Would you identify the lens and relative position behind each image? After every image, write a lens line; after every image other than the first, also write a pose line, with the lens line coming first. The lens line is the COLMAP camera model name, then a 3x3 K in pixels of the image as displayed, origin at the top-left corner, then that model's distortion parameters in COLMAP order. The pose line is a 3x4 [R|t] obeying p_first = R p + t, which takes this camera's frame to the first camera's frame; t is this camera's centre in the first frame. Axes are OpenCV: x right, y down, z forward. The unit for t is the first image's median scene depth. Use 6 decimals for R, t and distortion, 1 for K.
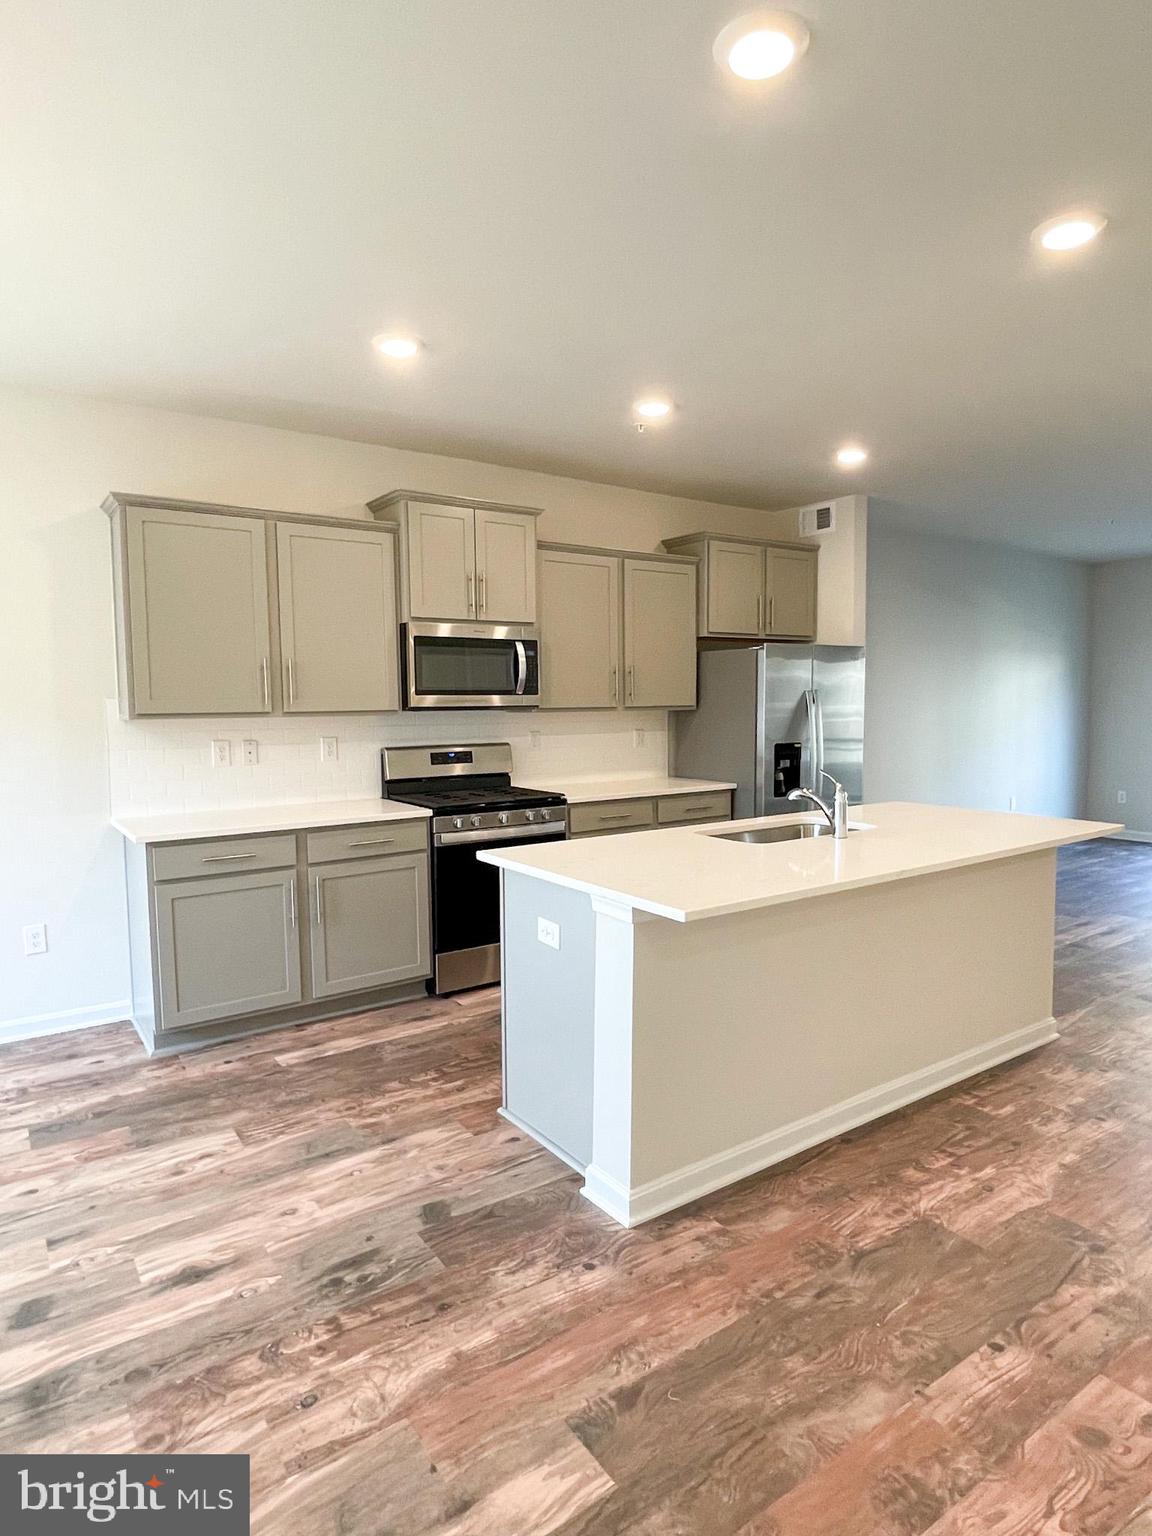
lens RADIAL K [[882.4, 0, 572.6], [0, 882.4, 766.0], [0, 0, 1]] dist [0.008345, 0.003556]
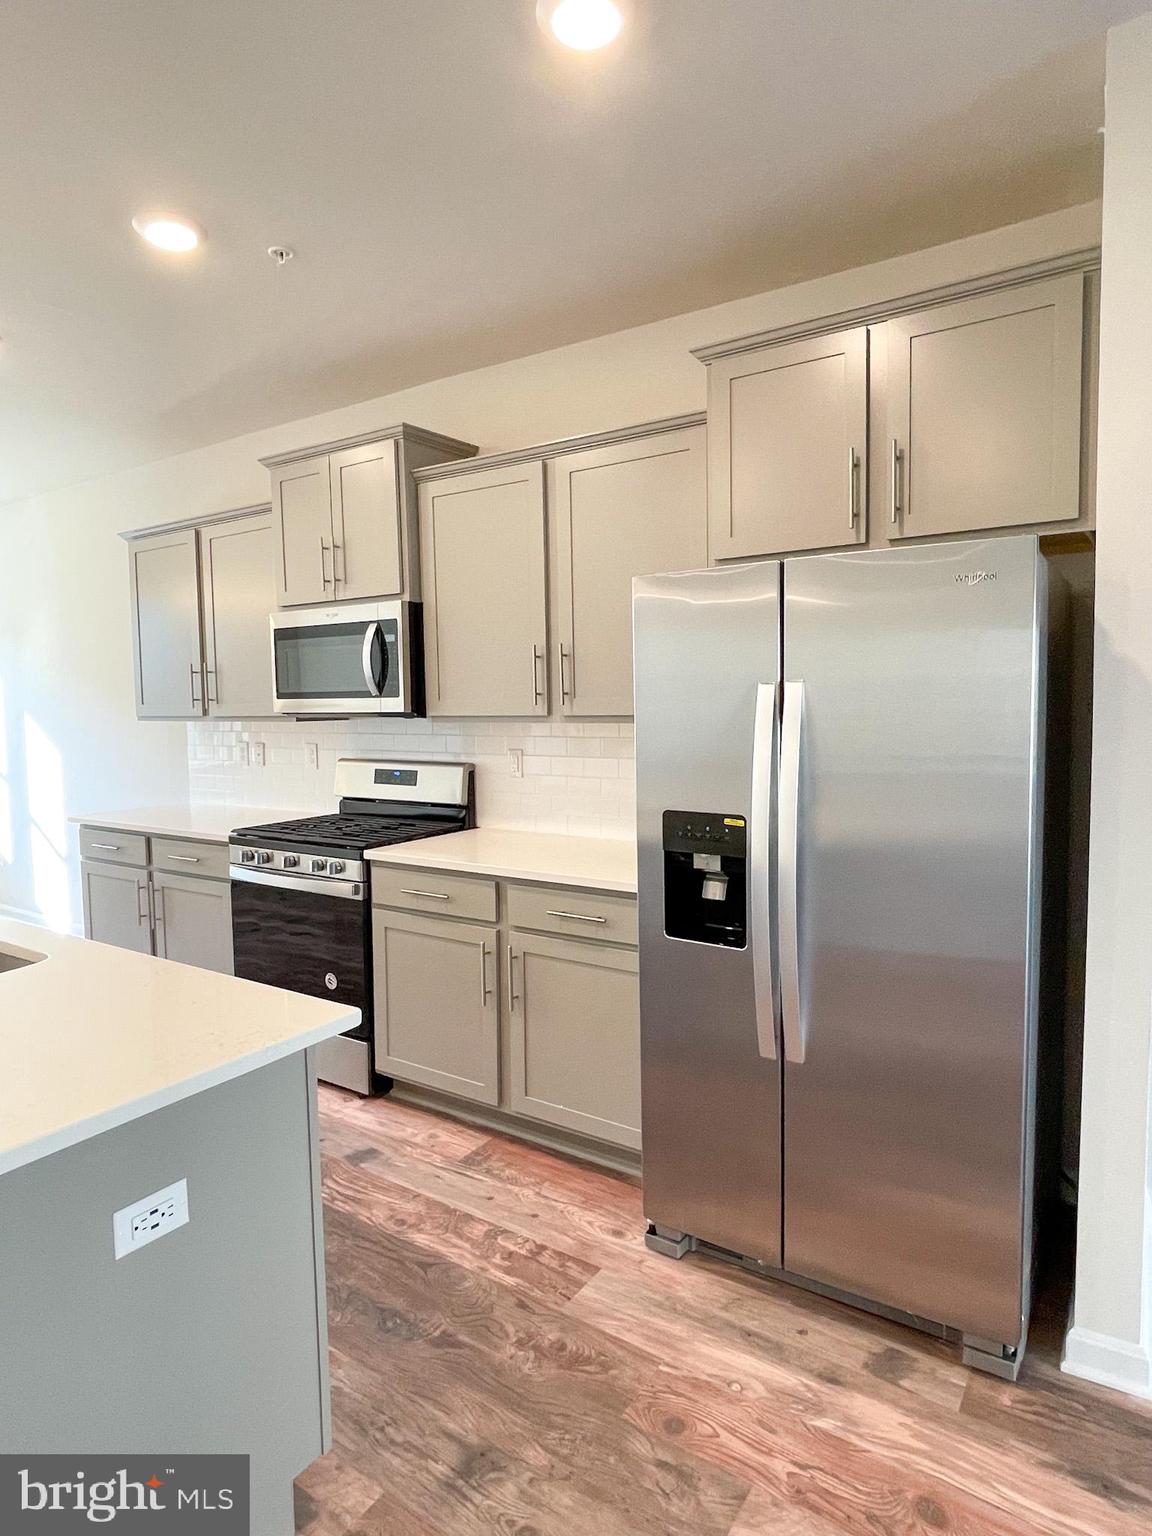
lens RADIAL K [[882.4, 0, 568.9], [0, 882.4, 769.8], [0, 0, 1]] dist [0.008345, 0.003556]
pose [[0.372230, 0.077516, -0.924898, 0.636626], [-0.059535, 0.996448, 0.059553, -0.070835], [0.926229, 0.032897, 0.375523, 0.839760]]
